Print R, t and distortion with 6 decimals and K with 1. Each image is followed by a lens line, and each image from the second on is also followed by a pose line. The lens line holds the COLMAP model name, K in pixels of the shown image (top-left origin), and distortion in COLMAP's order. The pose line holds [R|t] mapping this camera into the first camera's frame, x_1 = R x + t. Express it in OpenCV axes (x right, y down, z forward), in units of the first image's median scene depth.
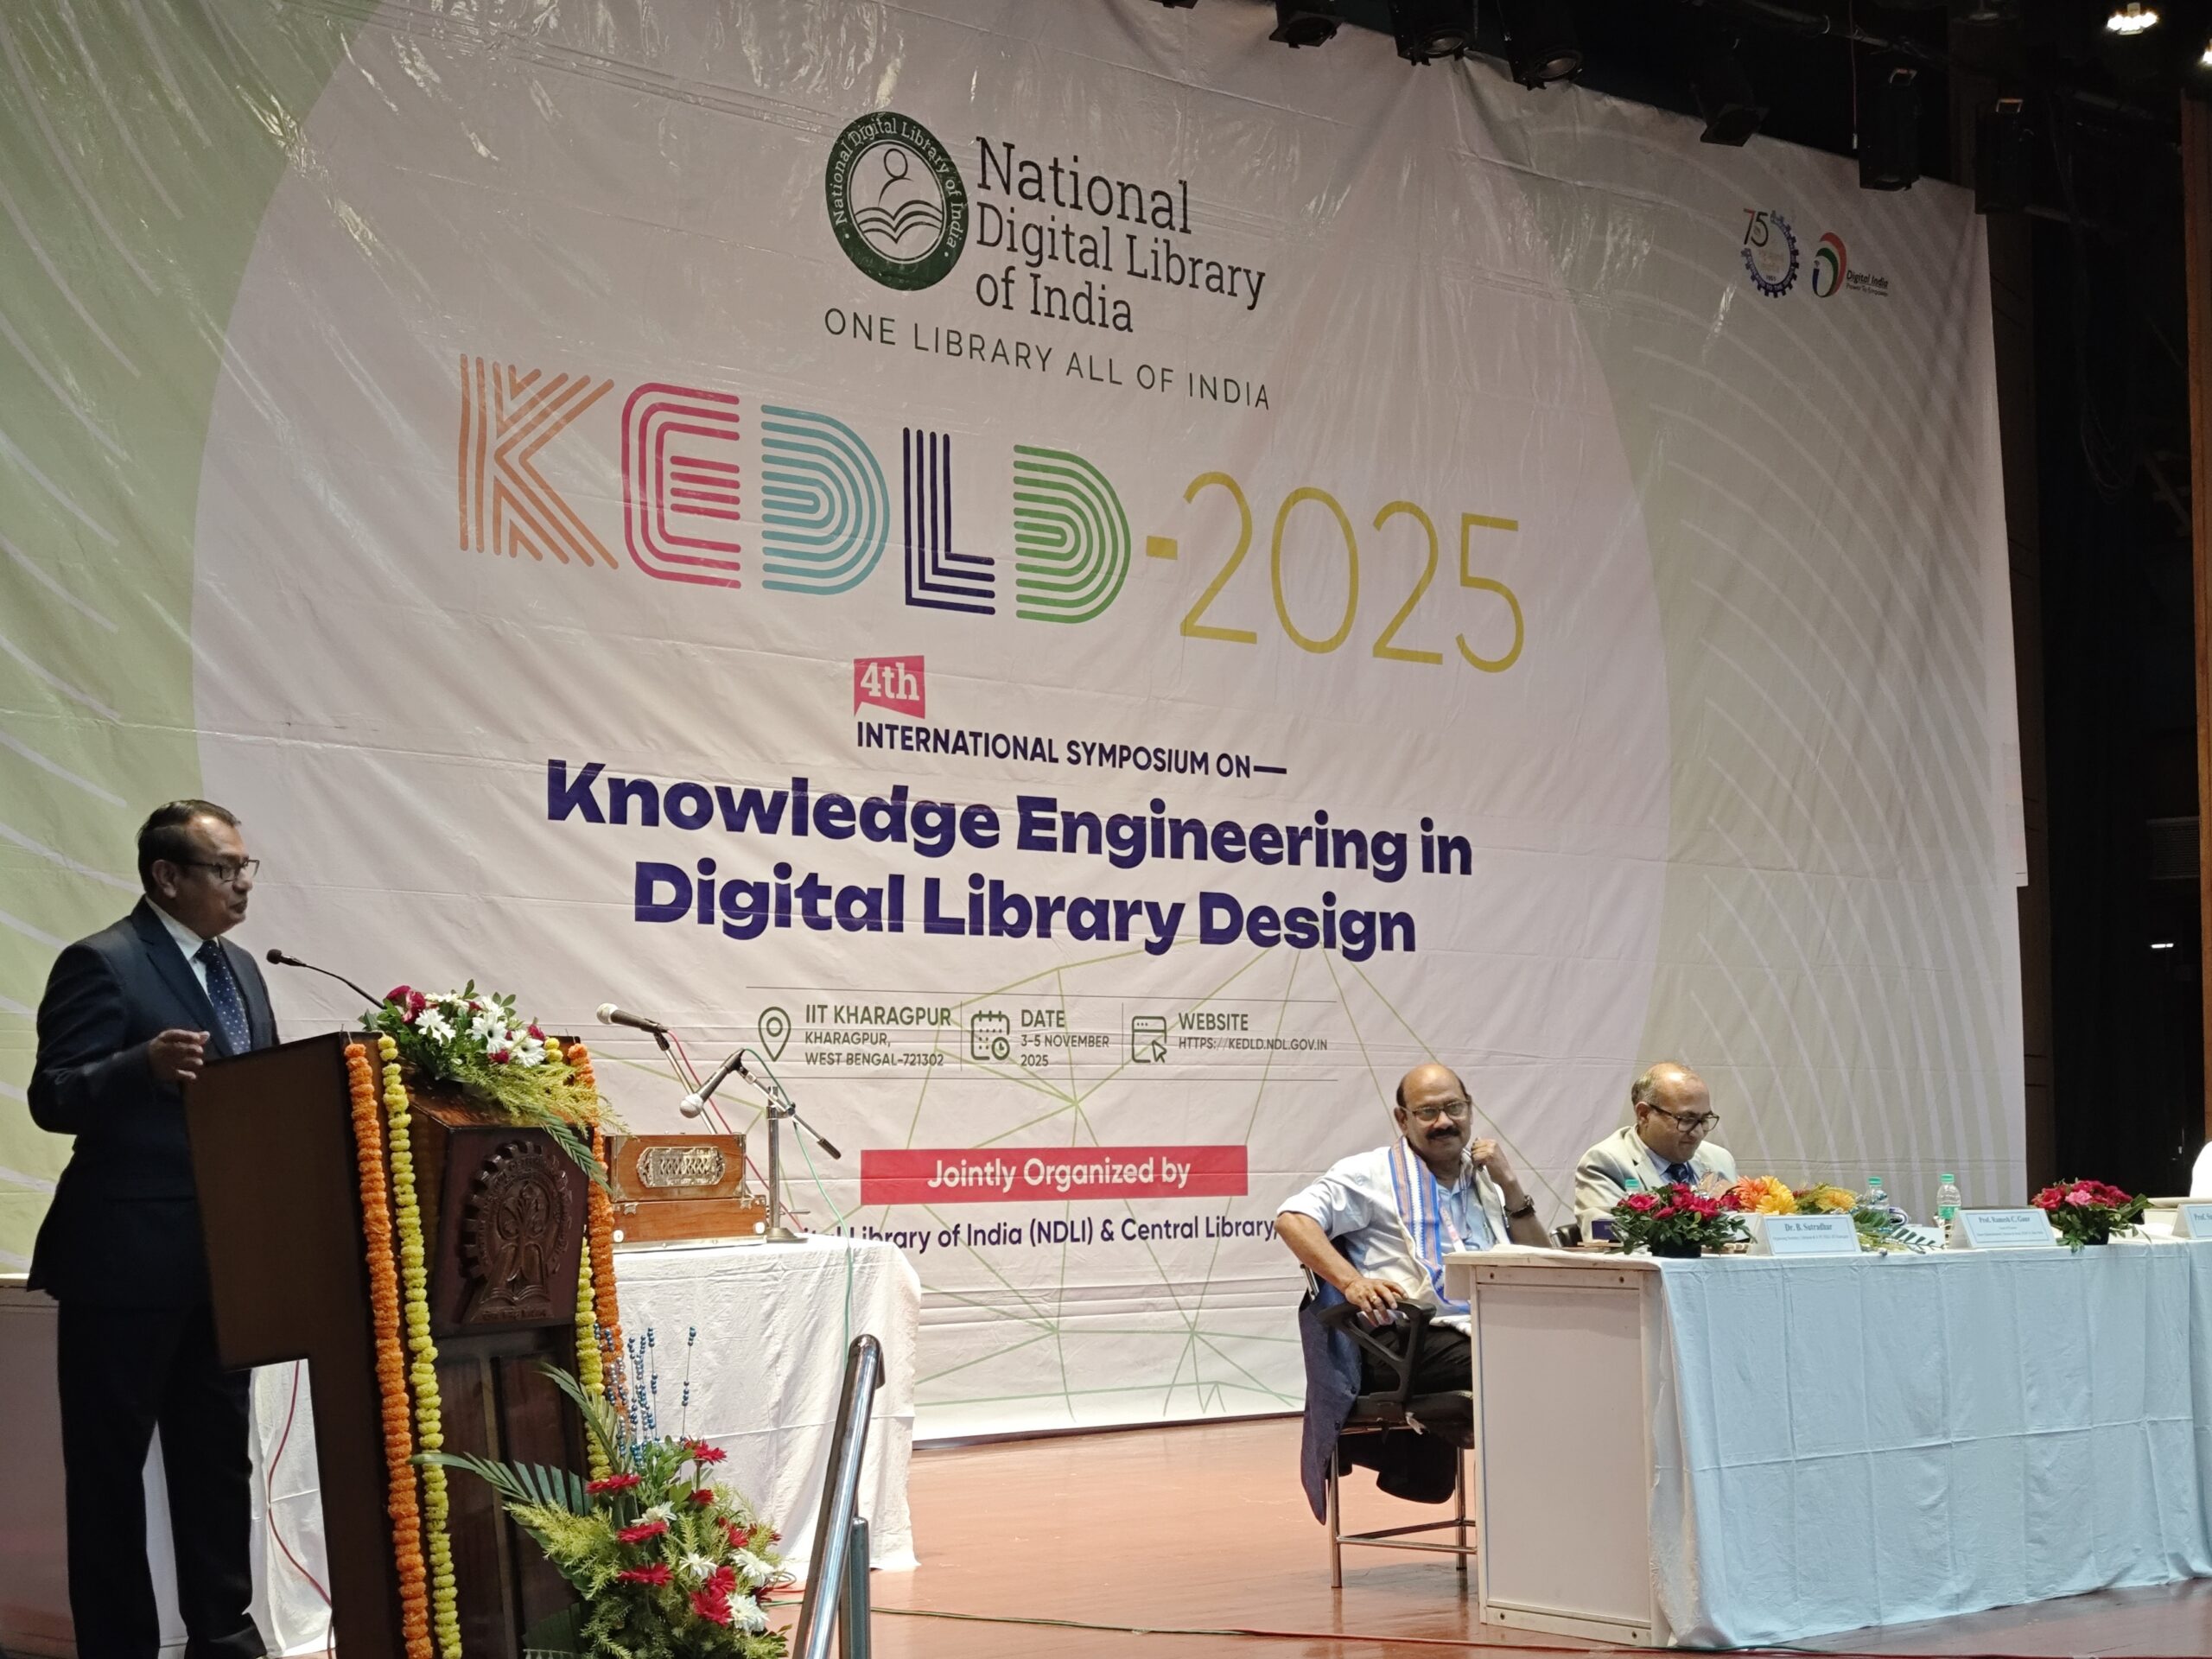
lens RADIAL K [[3496.7, 0, 1114.2], [0, 3496.7, 808.2], [0, 0, 1]] dist [0.332383, -1.302641]
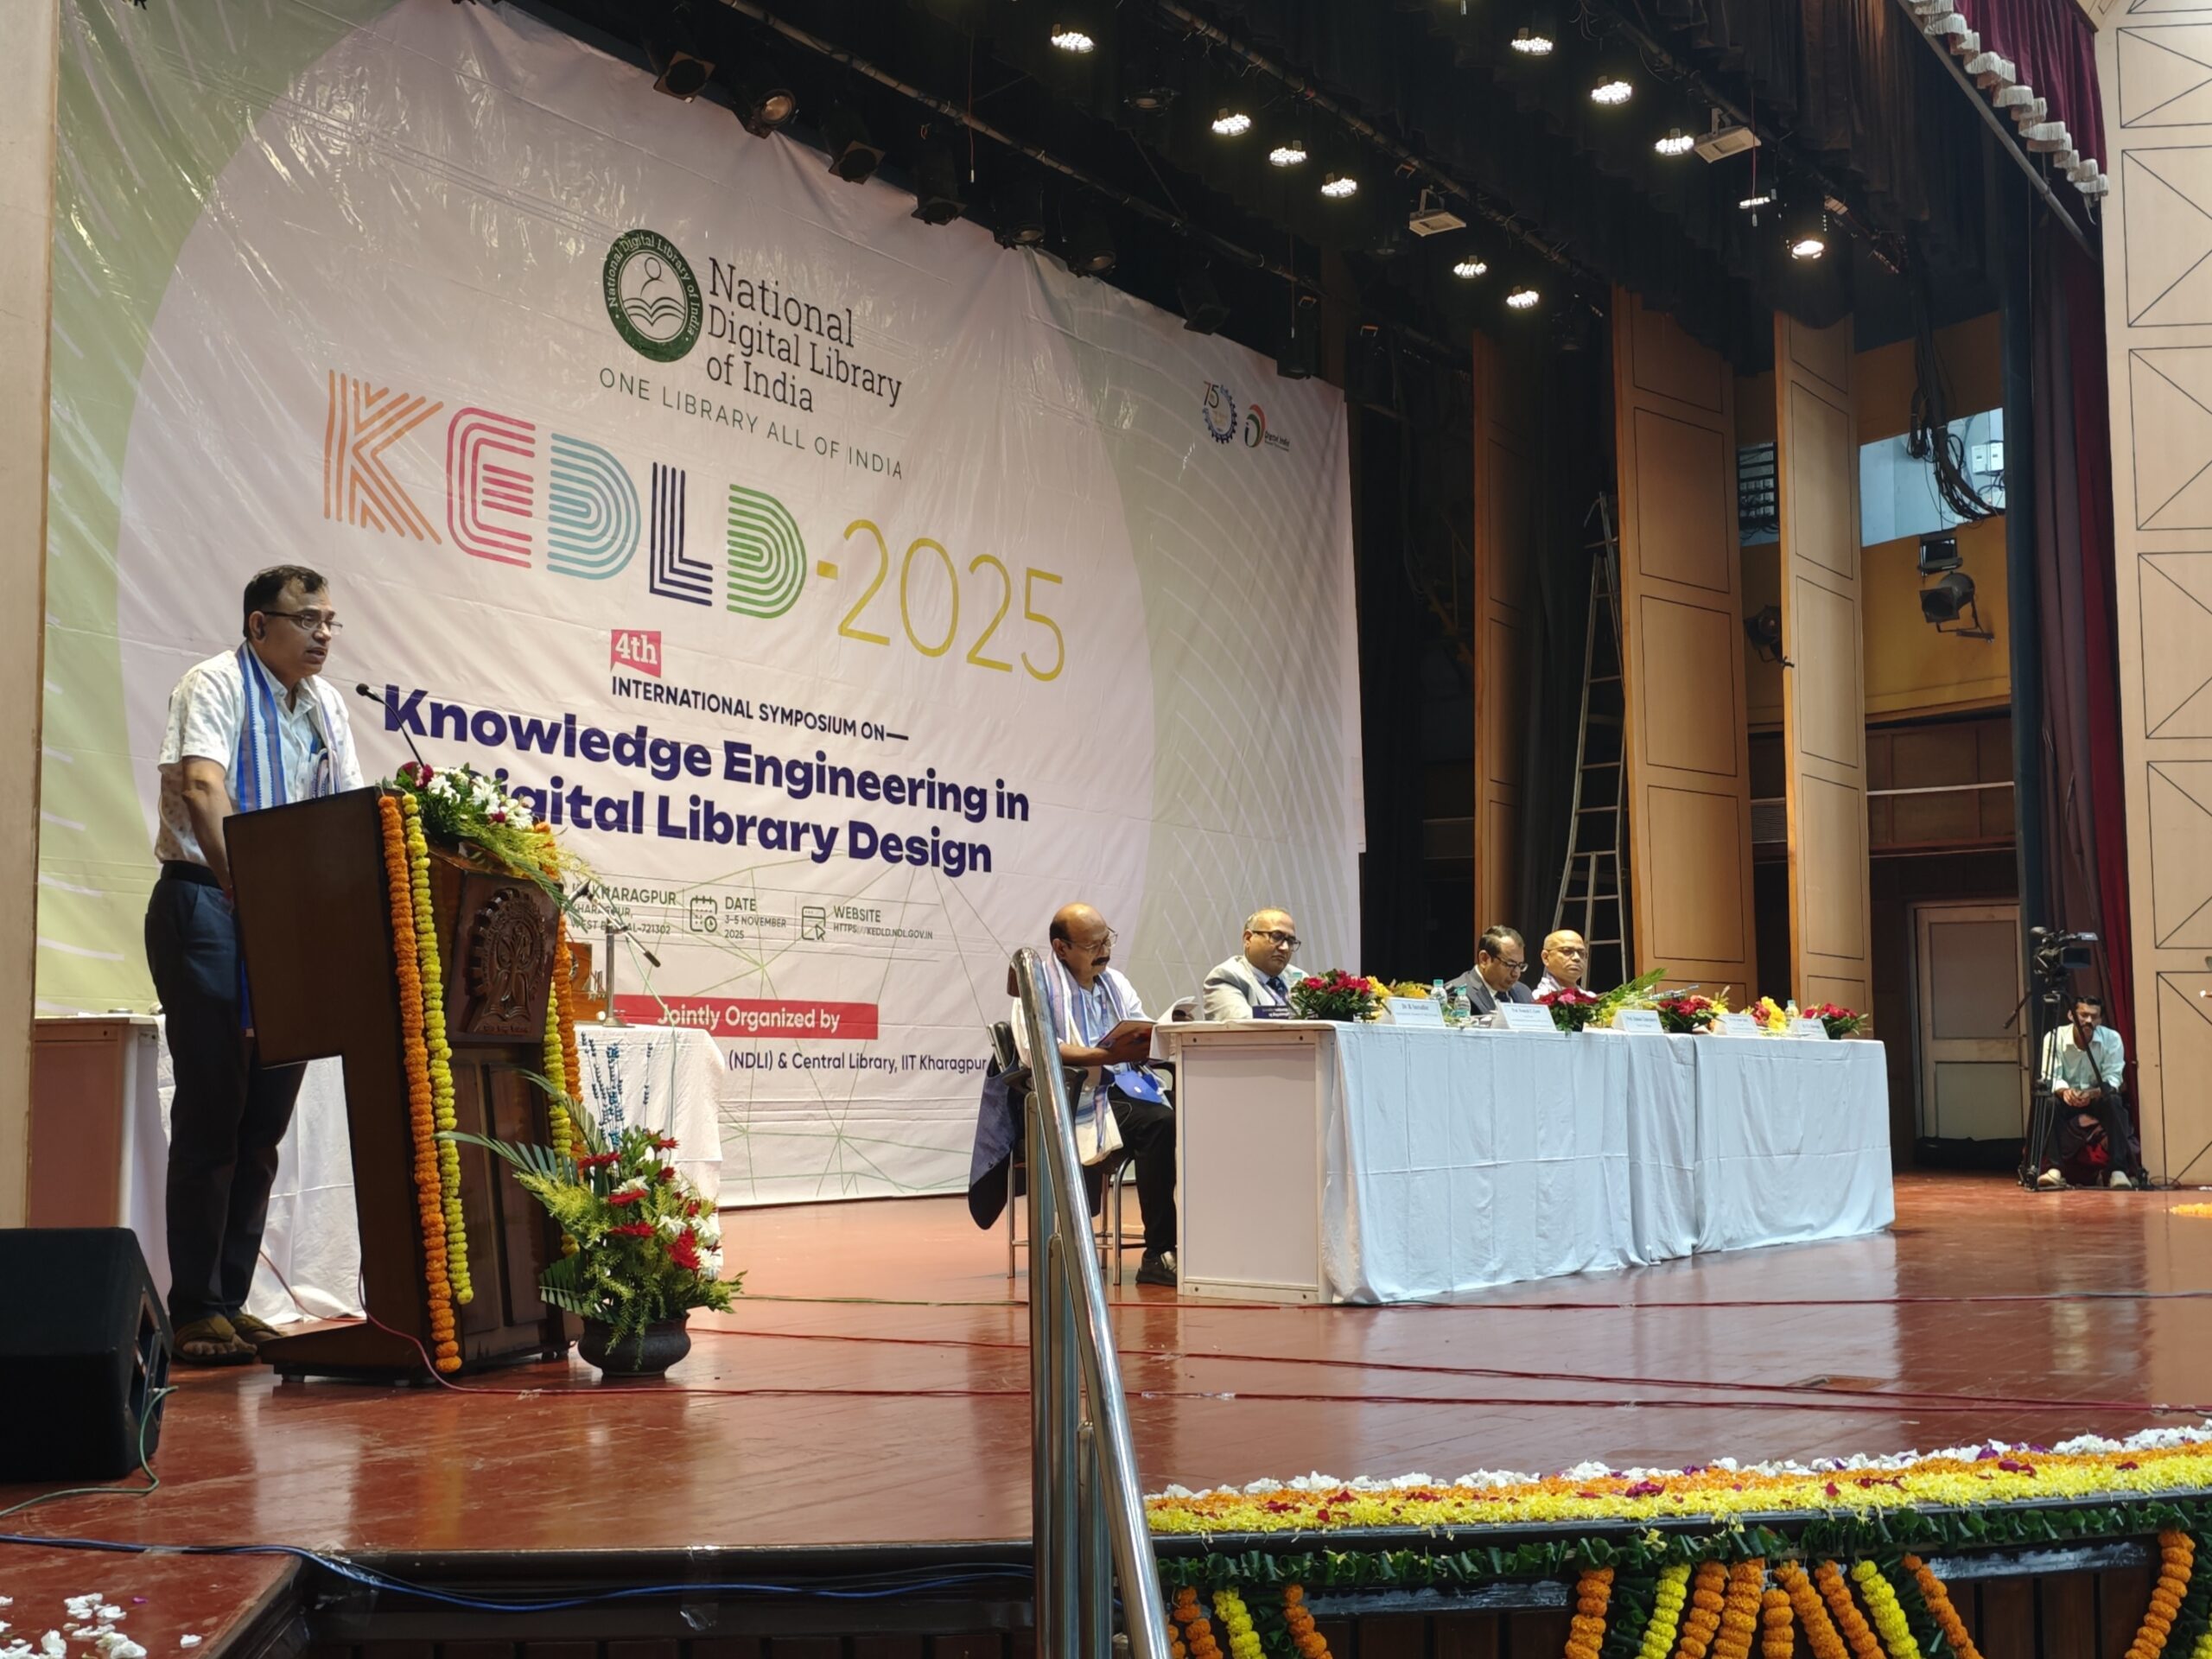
lens RADIAL K [[2315.5, 0, 1108.7], [0, 2315.5, 835.6], [0, 0, 1]] dist [0.070352, -0.145928]
pose [[0.975093, 0.032501, 0.219404, -0.079720], [-0.028841, 0.999387, -0.019863, 0.047455], [-0.219915, 0.013040, 0.975432, 0.092349]]
